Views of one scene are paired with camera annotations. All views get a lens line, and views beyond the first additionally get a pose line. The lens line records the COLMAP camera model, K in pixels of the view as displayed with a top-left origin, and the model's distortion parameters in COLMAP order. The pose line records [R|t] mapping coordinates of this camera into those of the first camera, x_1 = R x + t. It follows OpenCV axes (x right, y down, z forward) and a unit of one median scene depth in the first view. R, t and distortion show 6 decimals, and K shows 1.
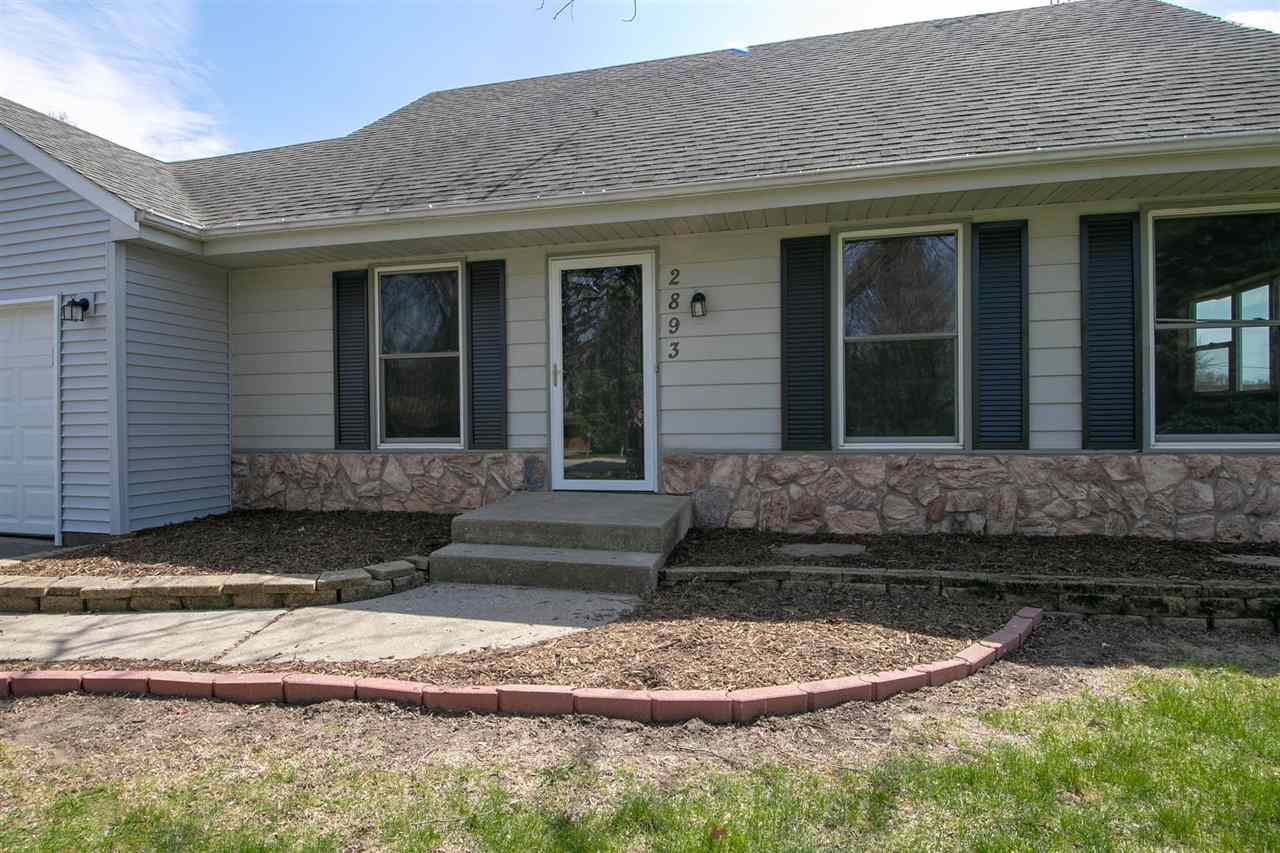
lens RADIAL K [[688.4, 0, 633.3], [0, 688.4, 425.3], [0, 0, 1]] dist [0.027236, -0.043499]
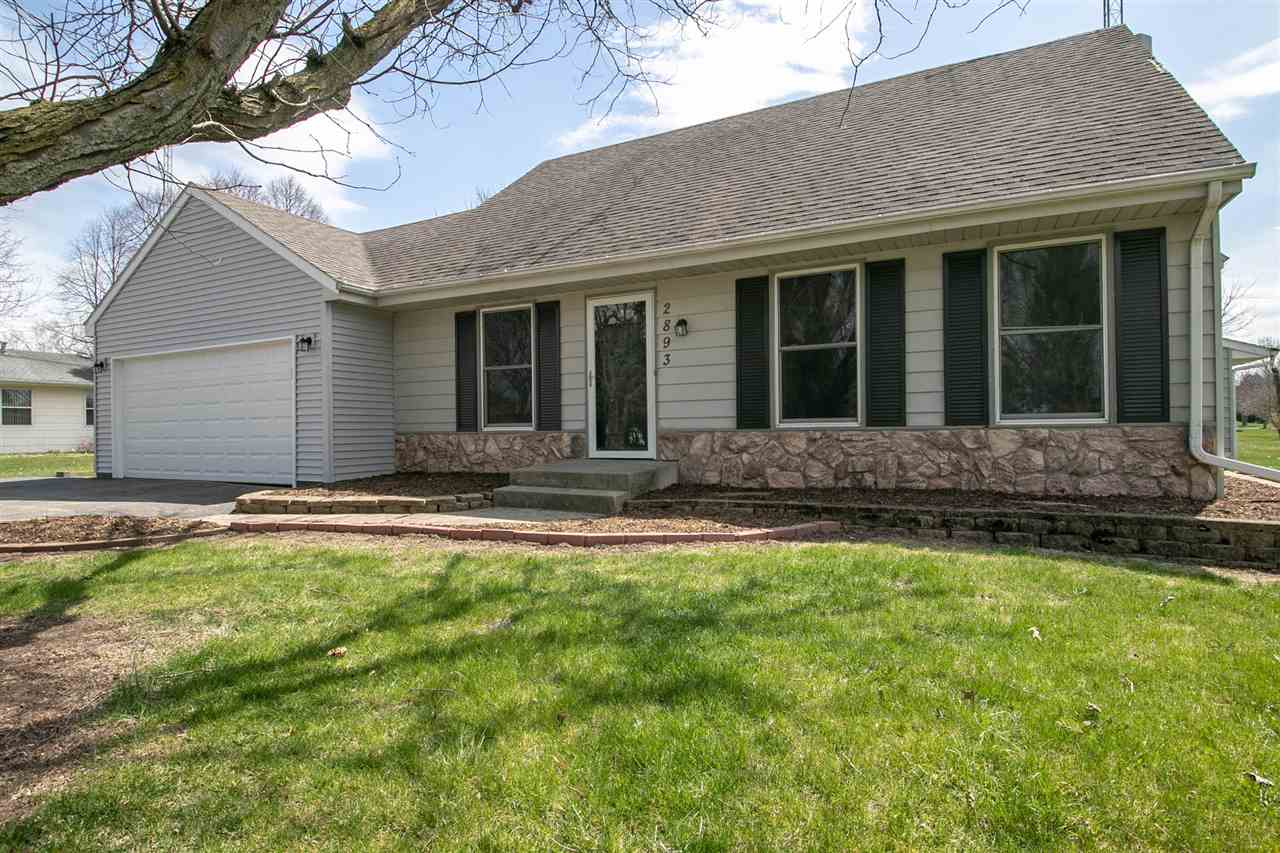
lens RADIAL K [[676.0, 0, 627.2], [0, 676.0, 429.8], [0, 0, 1]] dist [0.027356, -0.040368]
pose [[0.971872, -0.002297, -0.235498, 0.323599], [0.002550, 0.999996, 0.000768, 0.036385], [0.235496, -0.001347, 0.971874, -0.400278]]
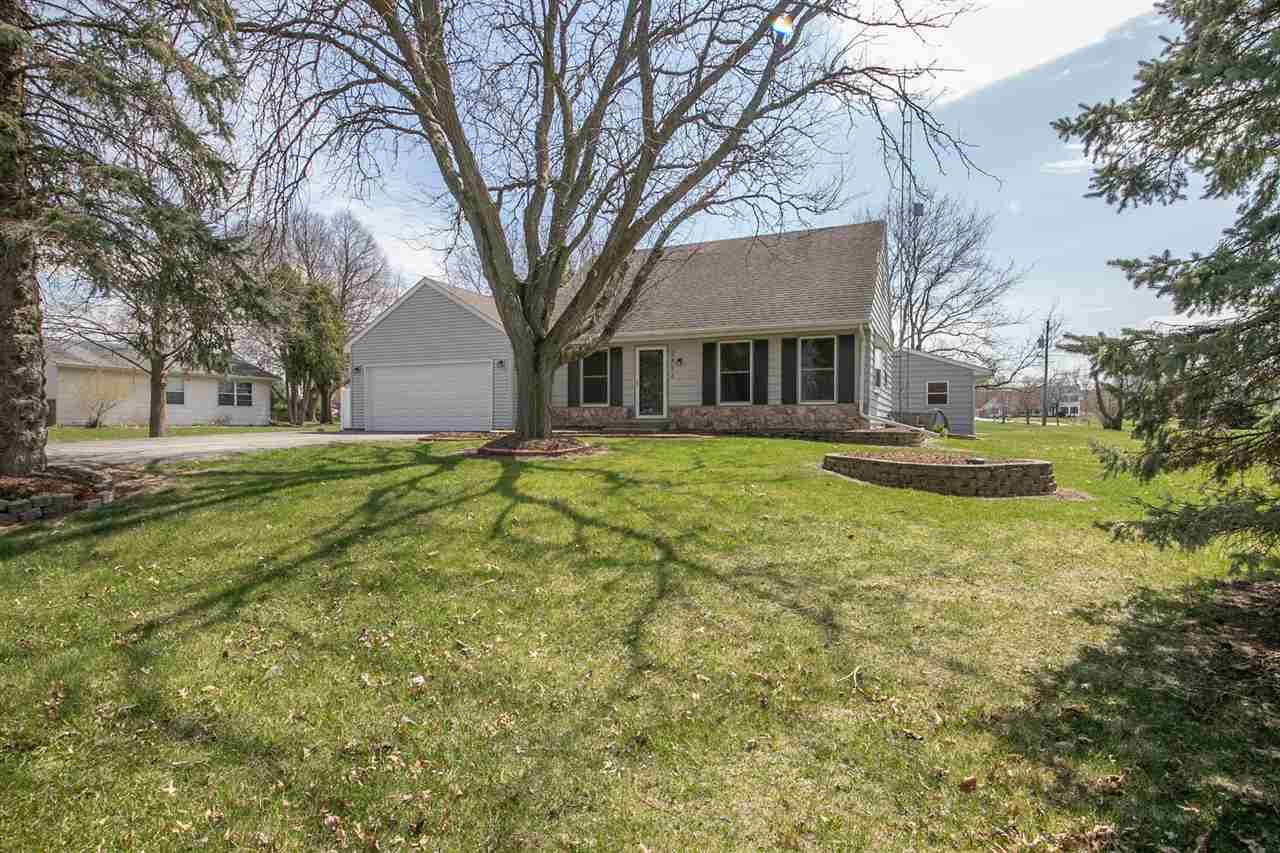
lens RADIAL K [[676.0, 0, 627.2], [0, 676.0, 429.8], [0, 0, 1]] dist [0.027356, -0.040368]
pose [[0.983977, 0.012270, -0.177874, 0.443899], [-0.010880, 0.999902, 0.008784, 0.129290], [0.177964, -0.006707, 0.984014, -2.318072]]
